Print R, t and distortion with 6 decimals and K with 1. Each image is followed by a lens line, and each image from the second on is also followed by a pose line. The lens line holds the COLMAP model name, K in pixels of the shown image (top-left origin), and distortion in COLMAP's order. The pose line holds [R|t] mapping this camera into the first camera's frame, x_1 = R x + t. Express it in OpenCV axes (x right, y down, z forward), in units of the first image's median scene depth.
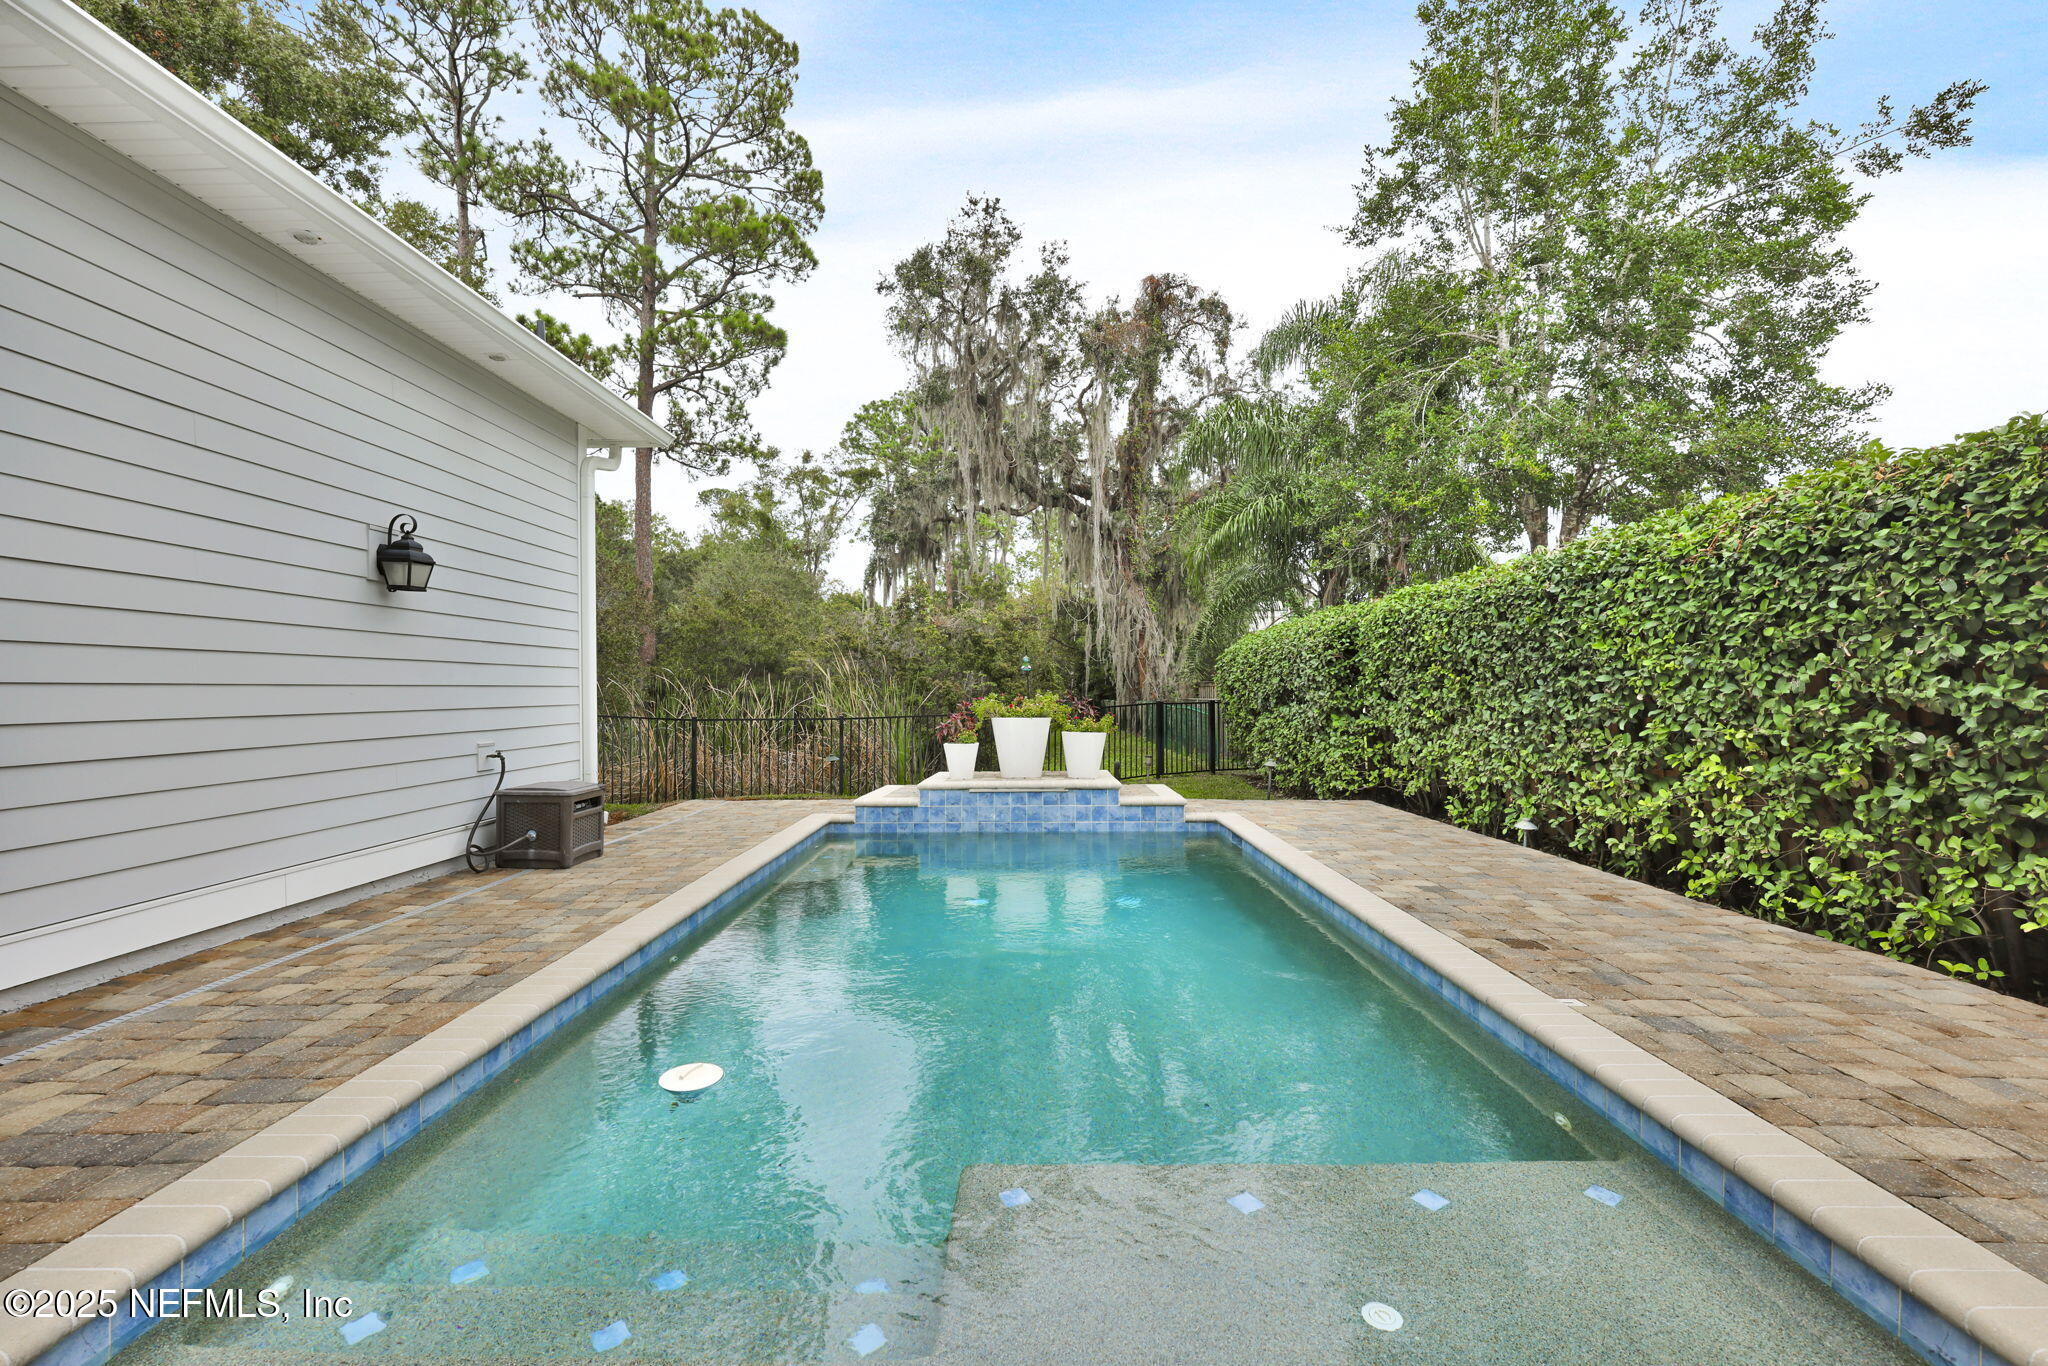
lens RADIAL K [[862.4, 0, 1019.6], [0, 862.4, 692.1], [0, 0, 1]] dist [0.003177, -0.000292]
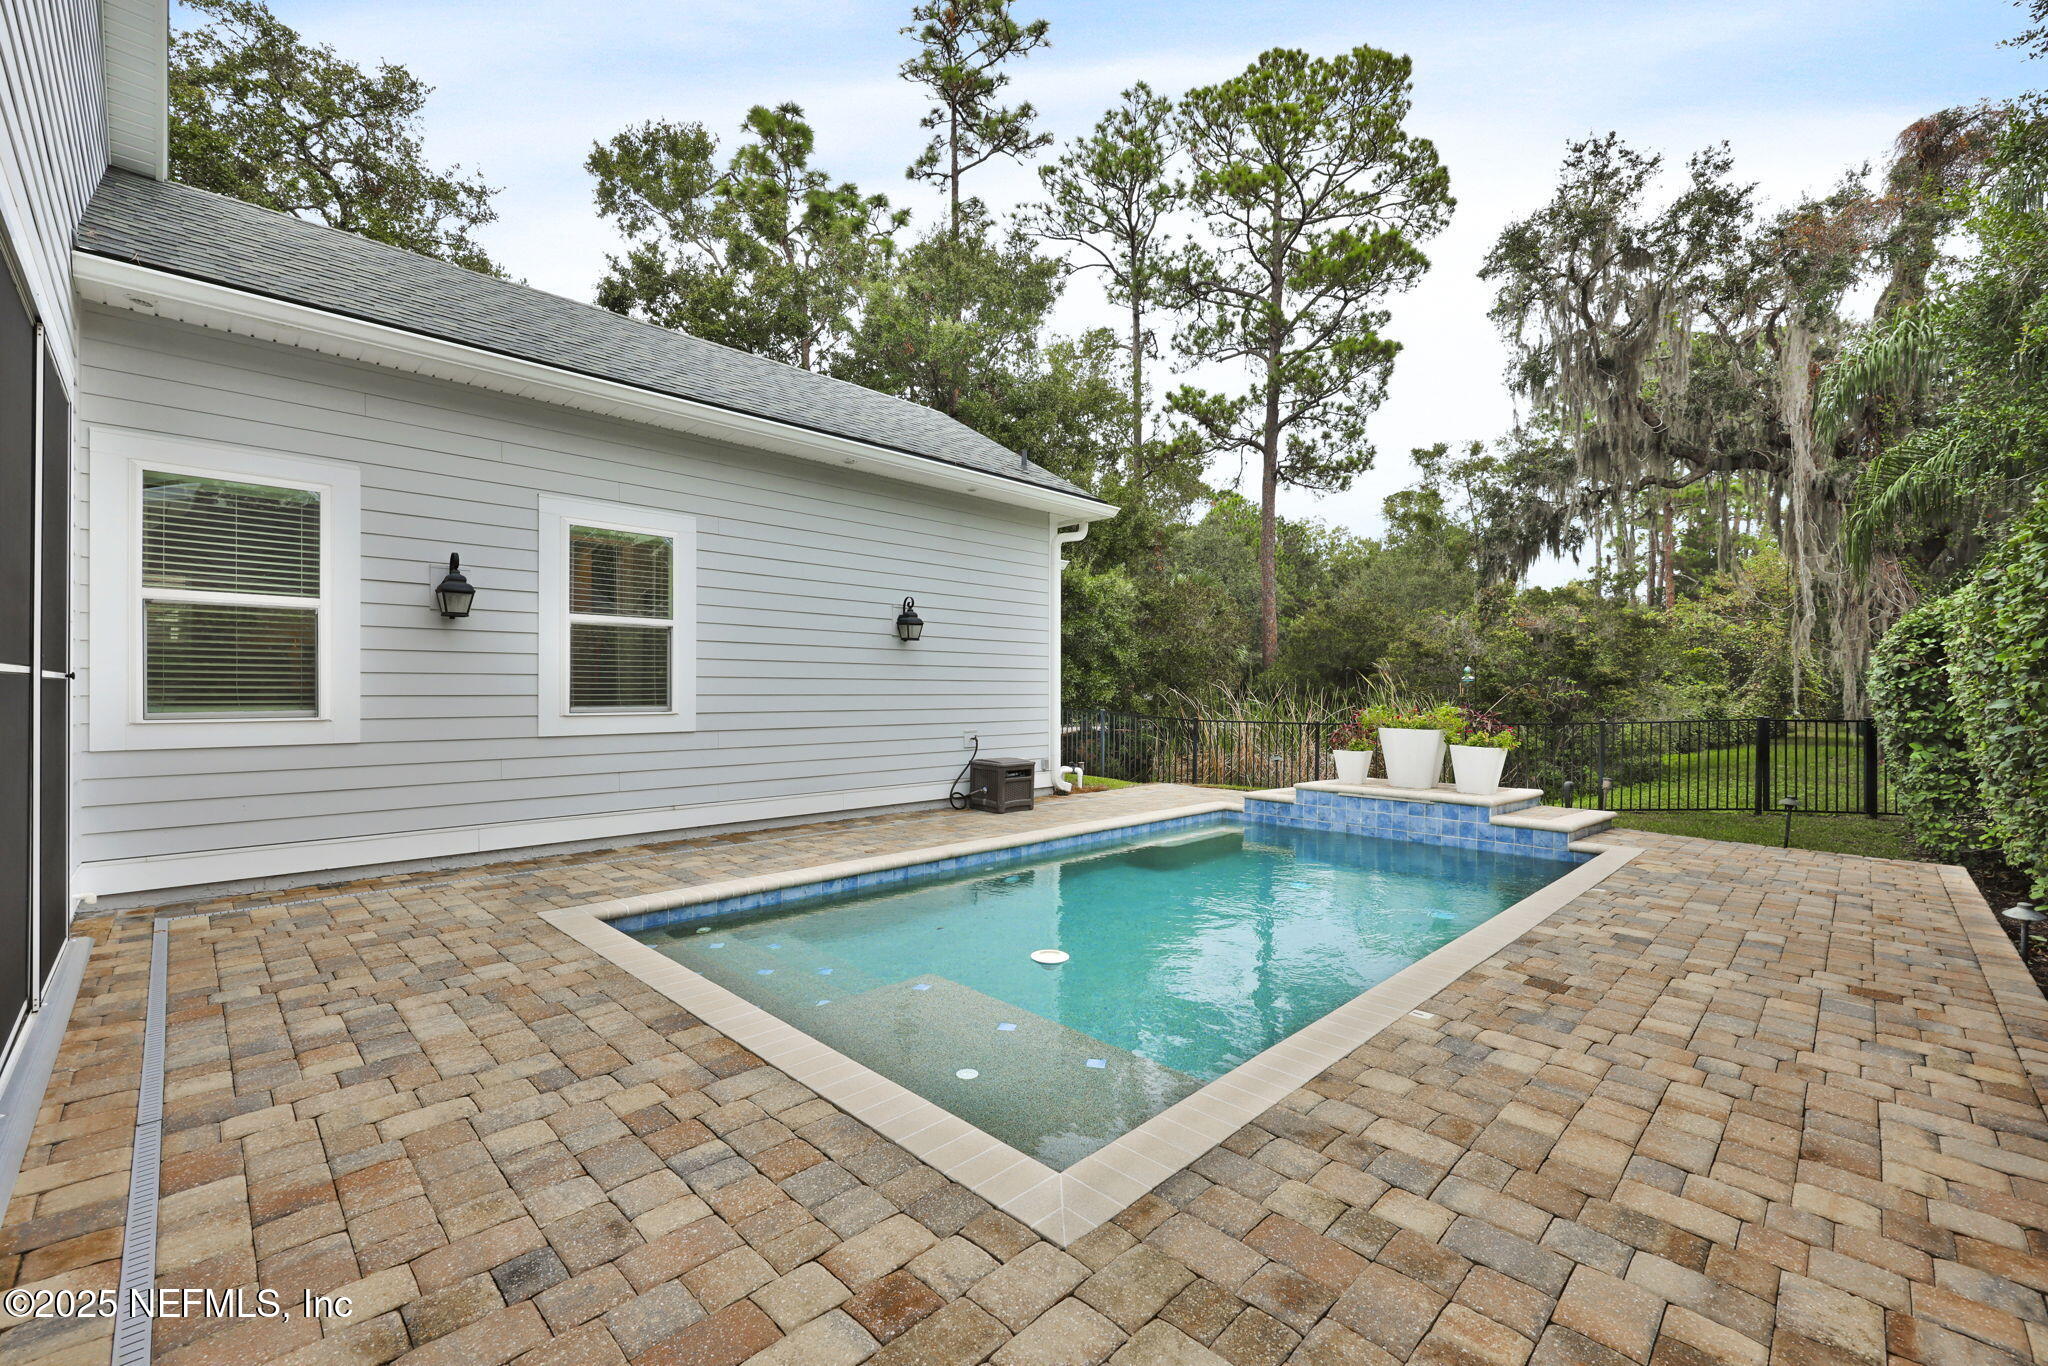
lens RADIAL K [[837.2, 0, 1030.0], [0, 837.2, 691.0], [0, 0, 1]] dist [-0.000614, -0.000004]
pose [[0.718991, 0.009507, -0.694954, 0.118854], [-0.011126, 0.999936, 0.002169, -0.004014], [0.694930, 0.006173, 0.719051, -0.008573]]
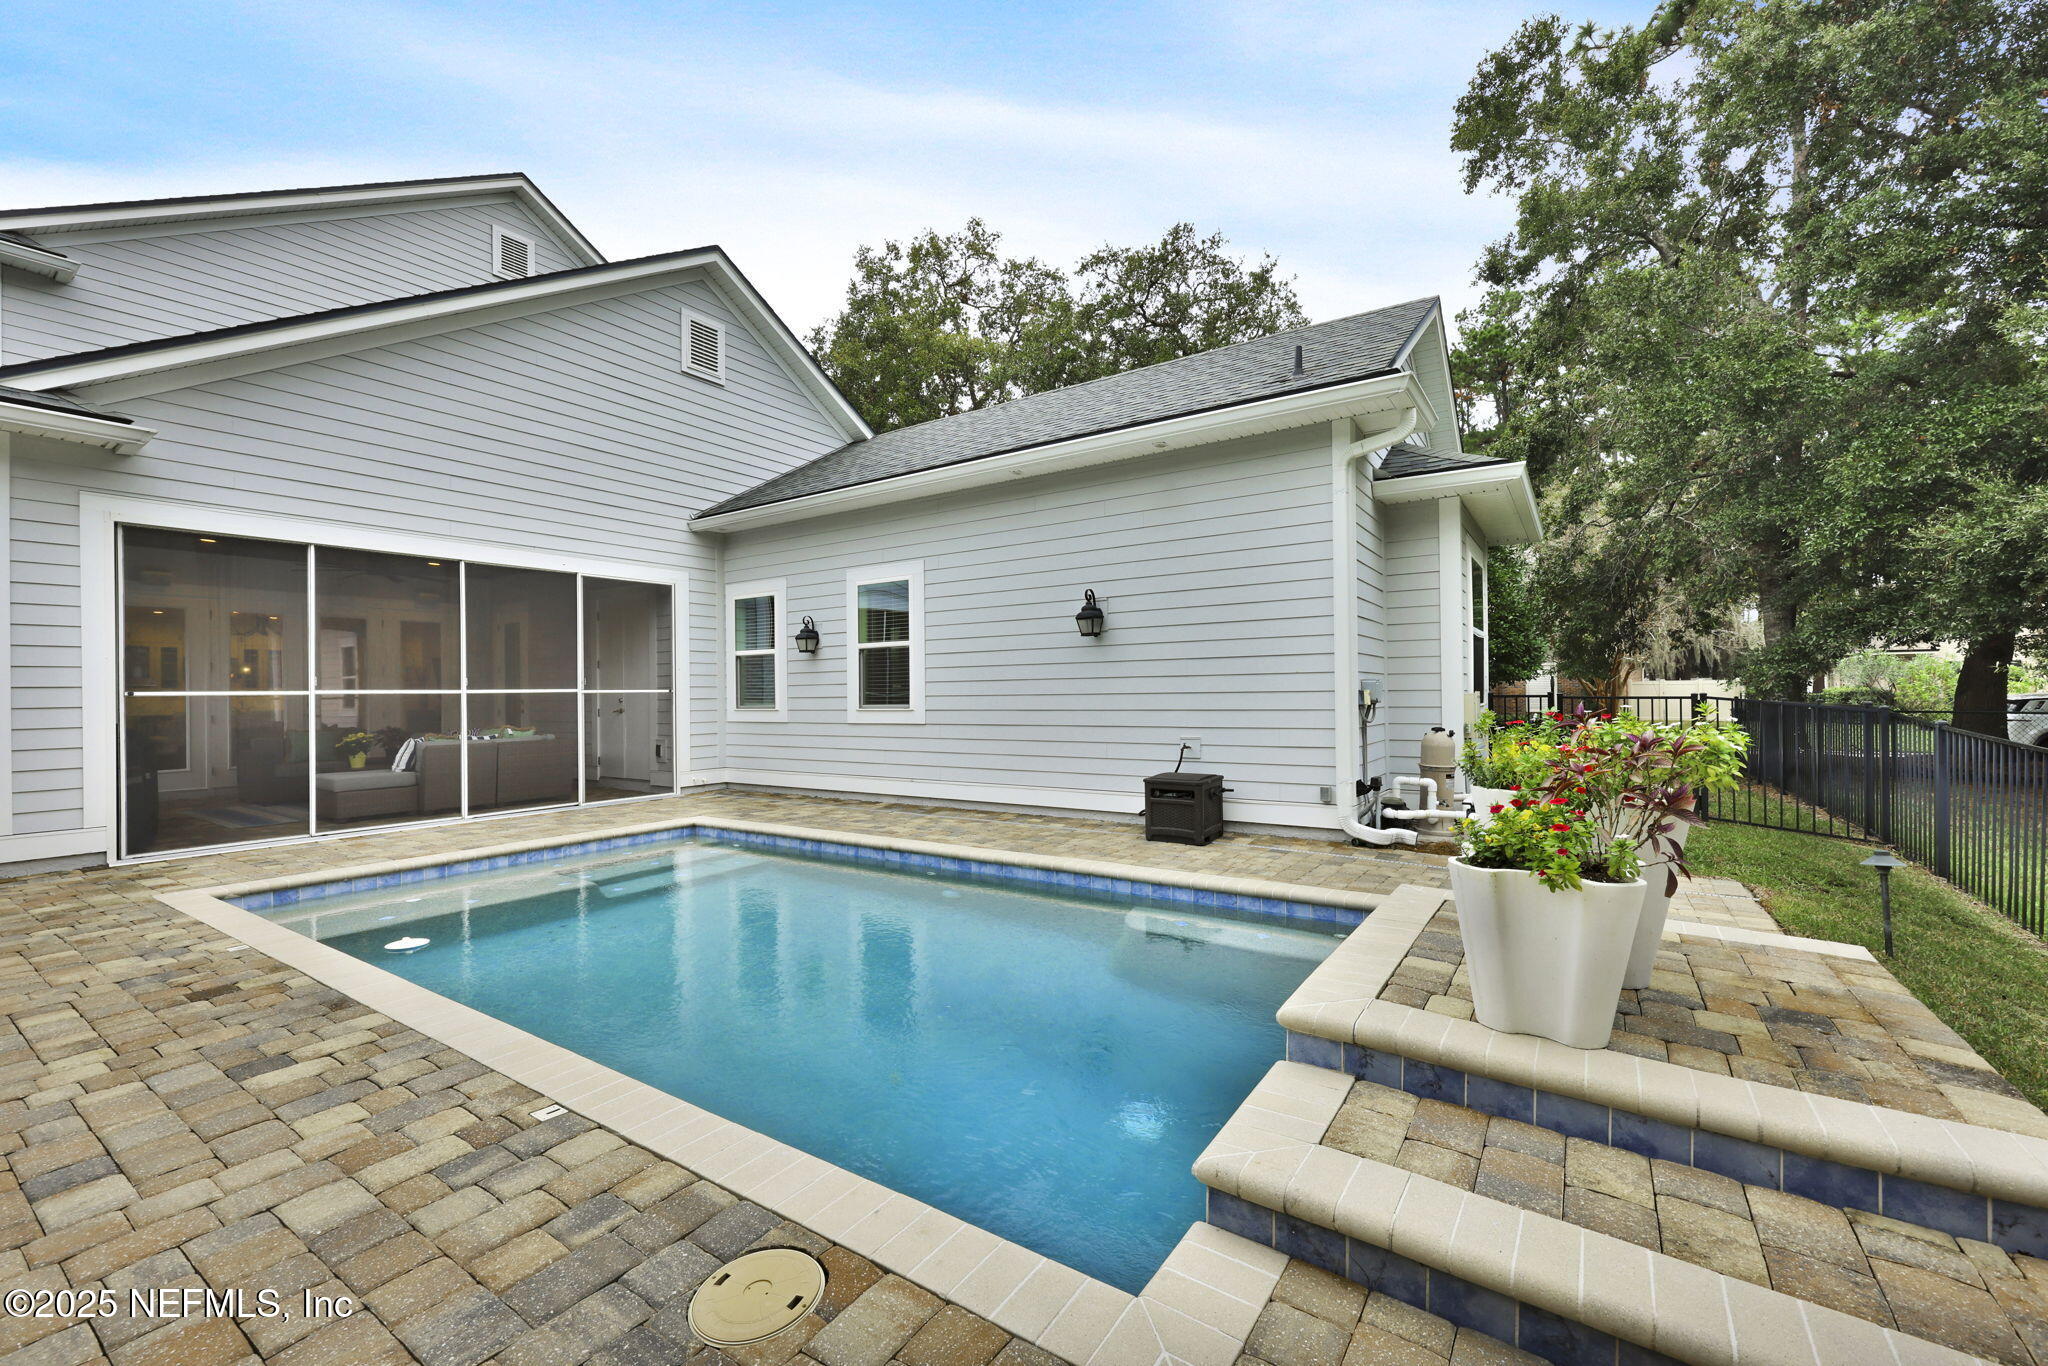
lens RADIAL K [[837.2, 0, 1030.0], [0, 837.2, 691.0], [0, 0, 1]] dist [-0.000614, -0.000004]
pose [[-0.545131, 0.013880, -0.838236, 0.125814], [0.015366, 0.999860, 0.006564, -0.004540], [0.838210, -0.009302, -0.545268, 0.327318]]
